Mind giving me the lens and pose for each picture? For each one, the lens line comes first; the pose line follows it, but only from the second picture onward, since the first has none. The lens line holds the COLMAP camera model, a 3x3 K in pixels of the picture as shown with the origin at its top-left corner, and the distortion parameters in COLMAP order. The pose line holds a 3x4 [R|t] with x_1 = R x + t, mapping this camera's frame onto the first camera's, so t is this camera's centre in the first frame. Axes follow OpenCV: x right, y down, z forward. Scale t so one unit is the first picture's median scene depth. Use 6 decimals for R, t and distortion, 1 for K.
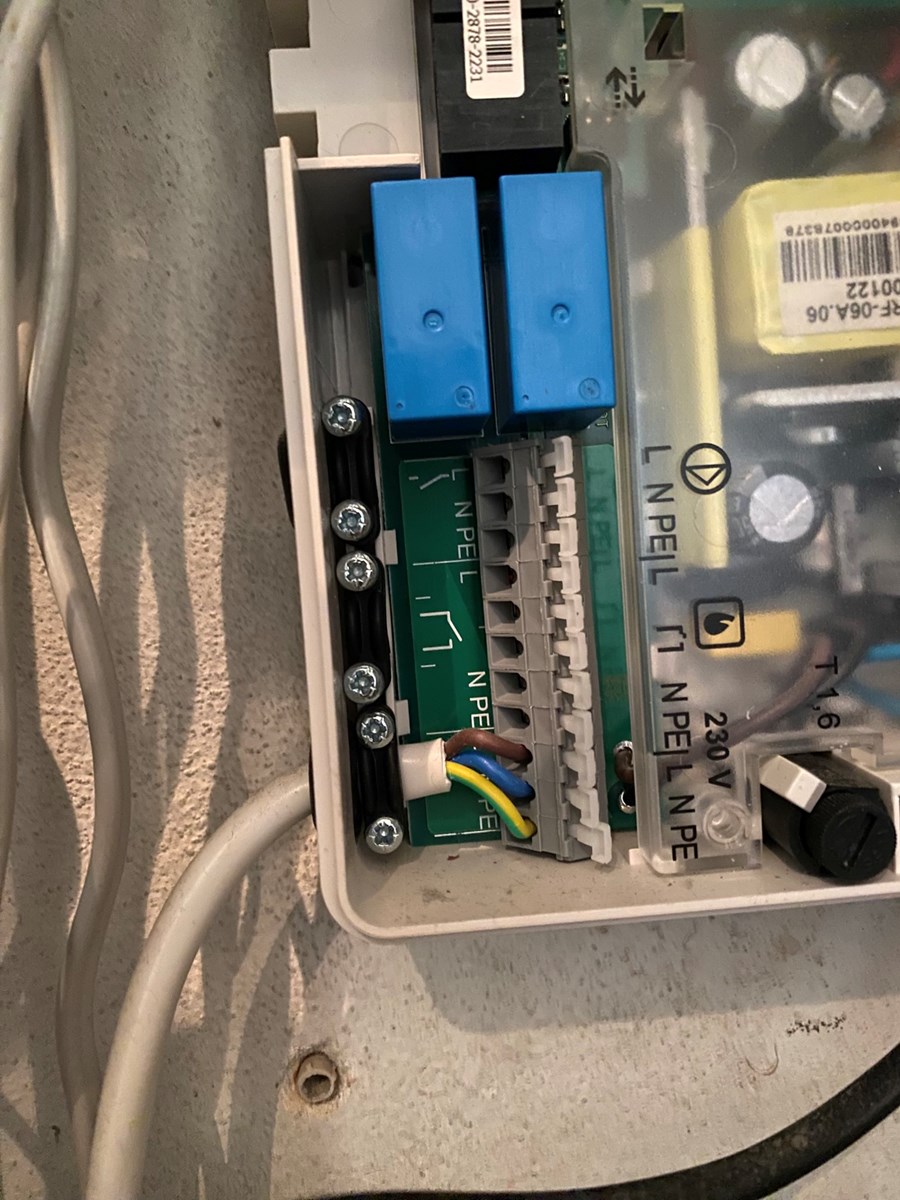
lens RADIAL K [[910.5, 0, 452.9], [0, 910.5, 571.5], [0, 0, 1]] dist [-0.031418, 0.003618]
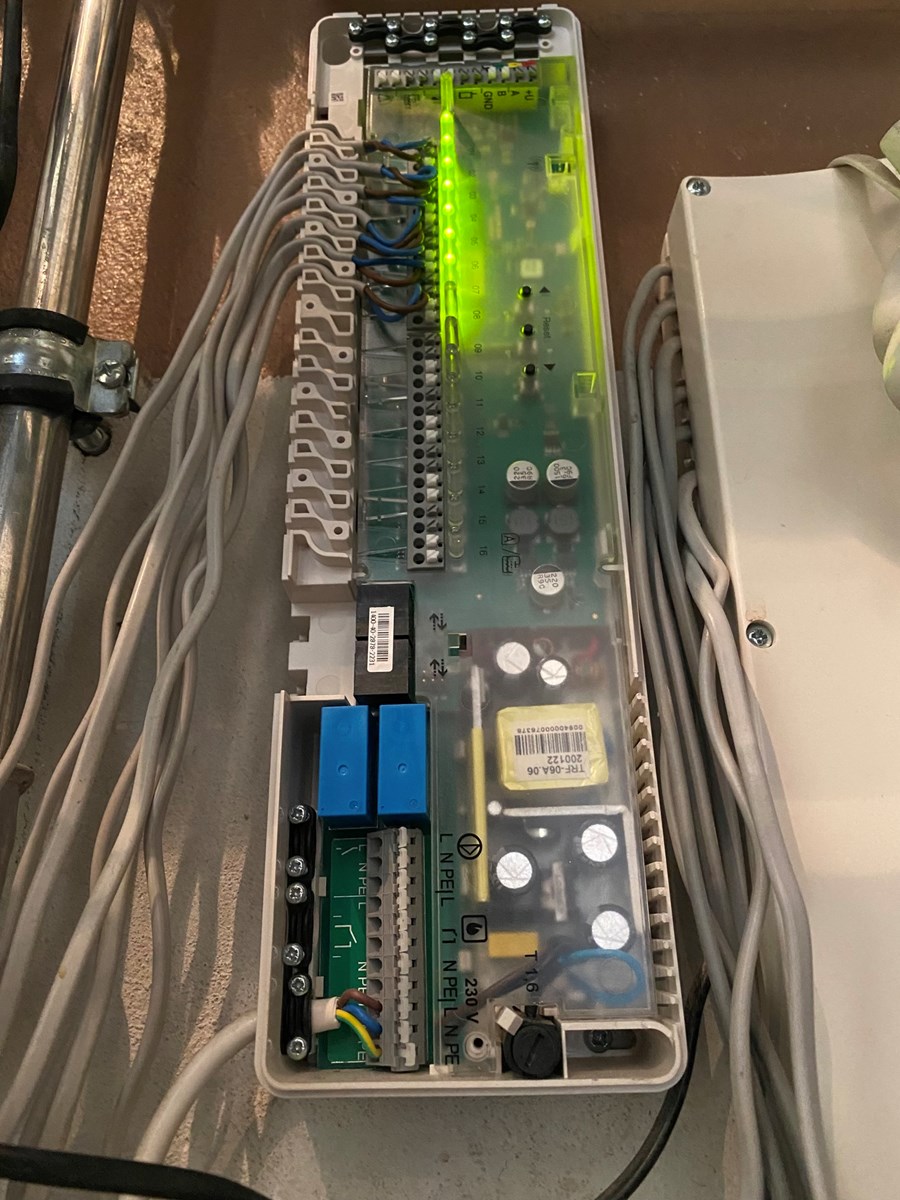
lens RADIAL K [[910.5, 0, 452.9], [0, 910.5, 571.5], [0, 0, 1]] dist [-0.031418, 0.003618]
pose [[0.994787, 0.006709, -0.101755, 0.407647], [-0.050621, 0.898702, -0.435630, 0.201388], [0.088525, 0.438509, 0.894356, -0.991442]]
